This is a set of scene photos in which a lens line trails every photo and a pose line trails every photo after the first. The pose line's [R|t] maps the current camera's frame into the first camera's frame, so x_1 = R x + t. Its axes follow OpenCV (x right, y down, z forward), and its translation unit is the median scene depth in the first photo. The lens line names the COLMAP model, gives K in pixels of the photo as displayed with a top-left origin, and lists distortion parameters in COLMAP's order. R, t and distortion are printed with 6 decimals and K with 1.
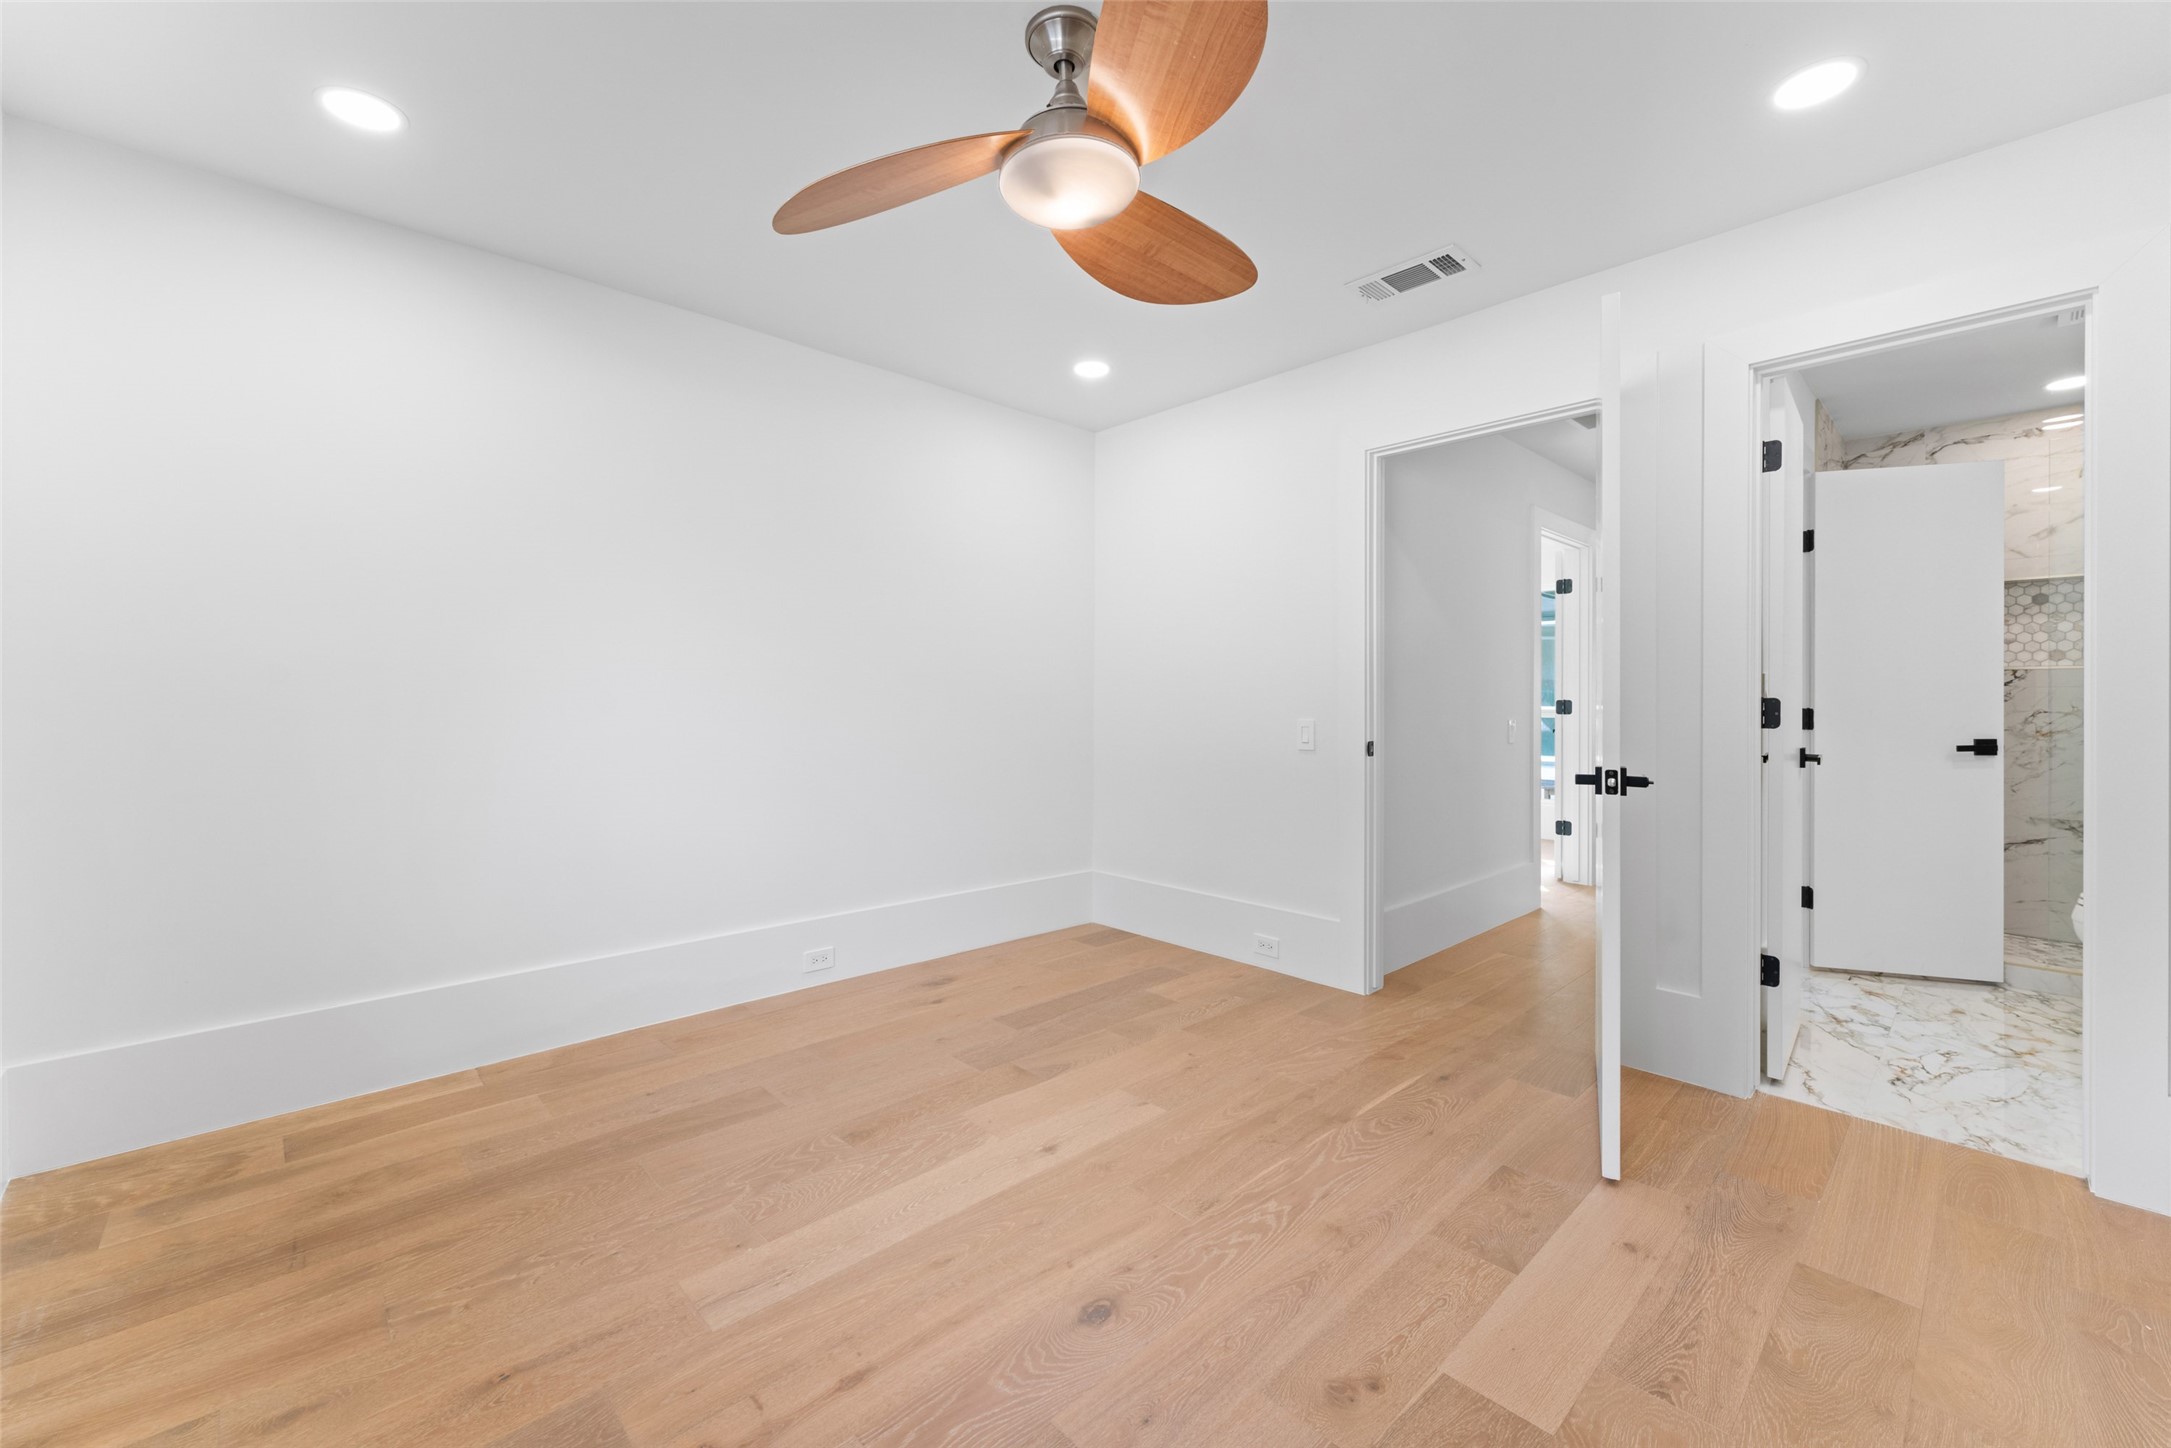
lens RADIAL K [[872.0, 0, 1079.3], [0, 872.0, 710.8], [0, 0, 1]] dist [-0.000233, -0.000093]
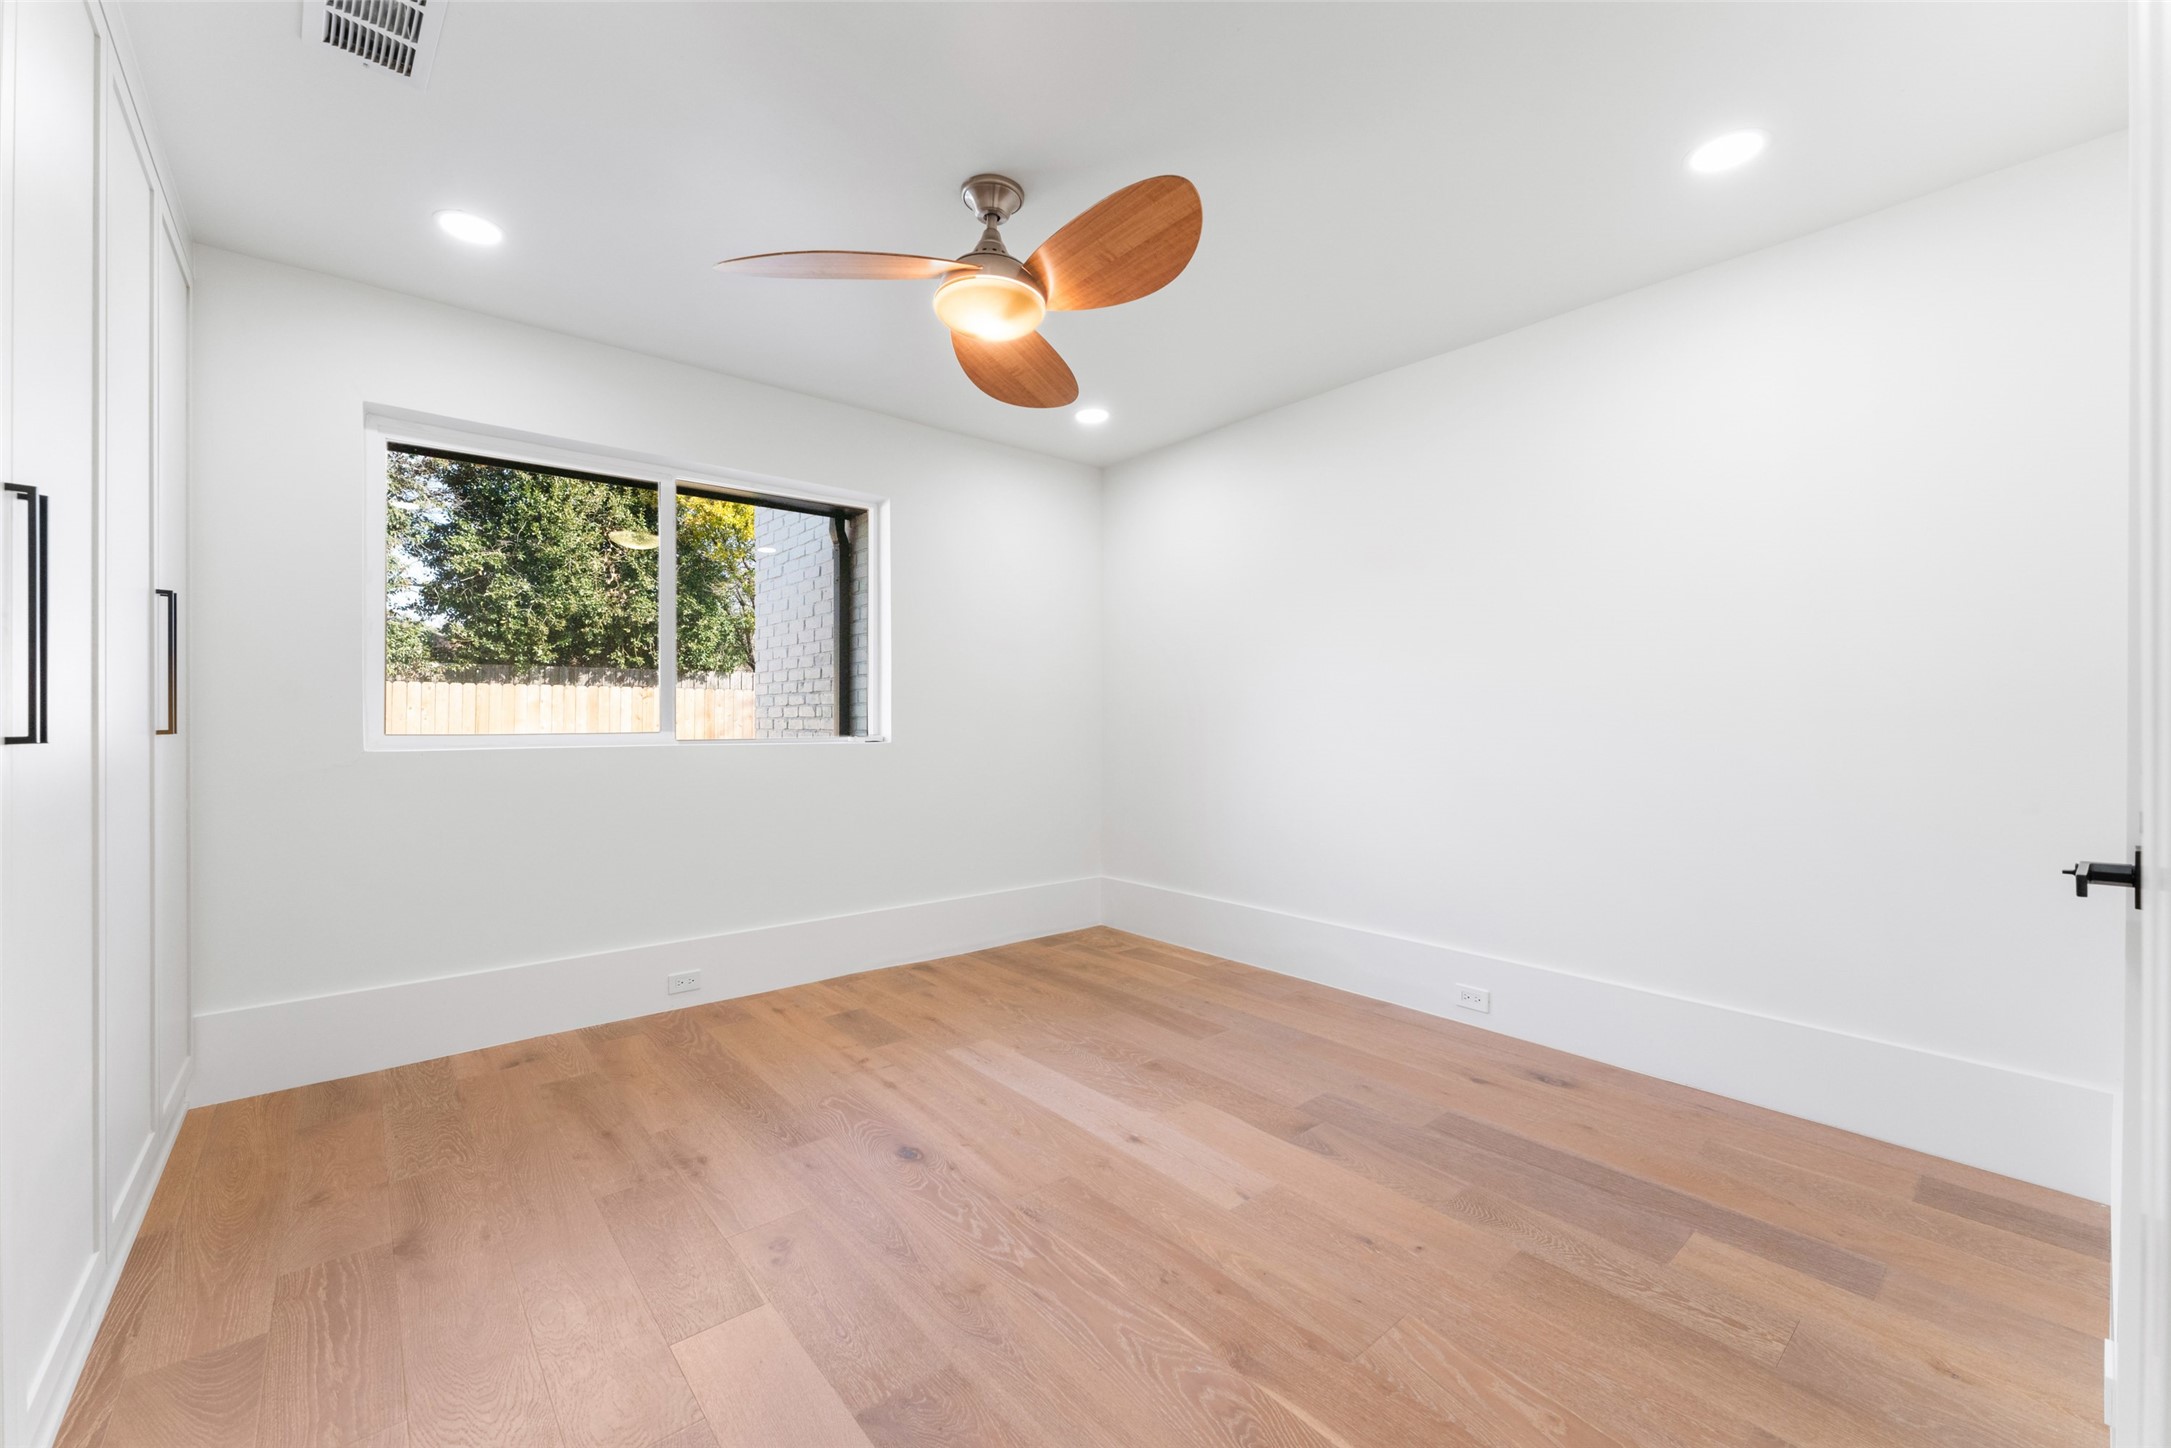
lens RADIAL K [[872.0, 0, 1079.3], [0, 872.0, 710.8], [0, 0, 1]] dist [-0.000233, -0.000093]
pose [[-0.055382, -0.013800, -0.998370, 0.975069], [-0.016589, 0.999779, -0.012899, -0.004660], [0.998327, 0.015848, -0.055598, 0.923607]]
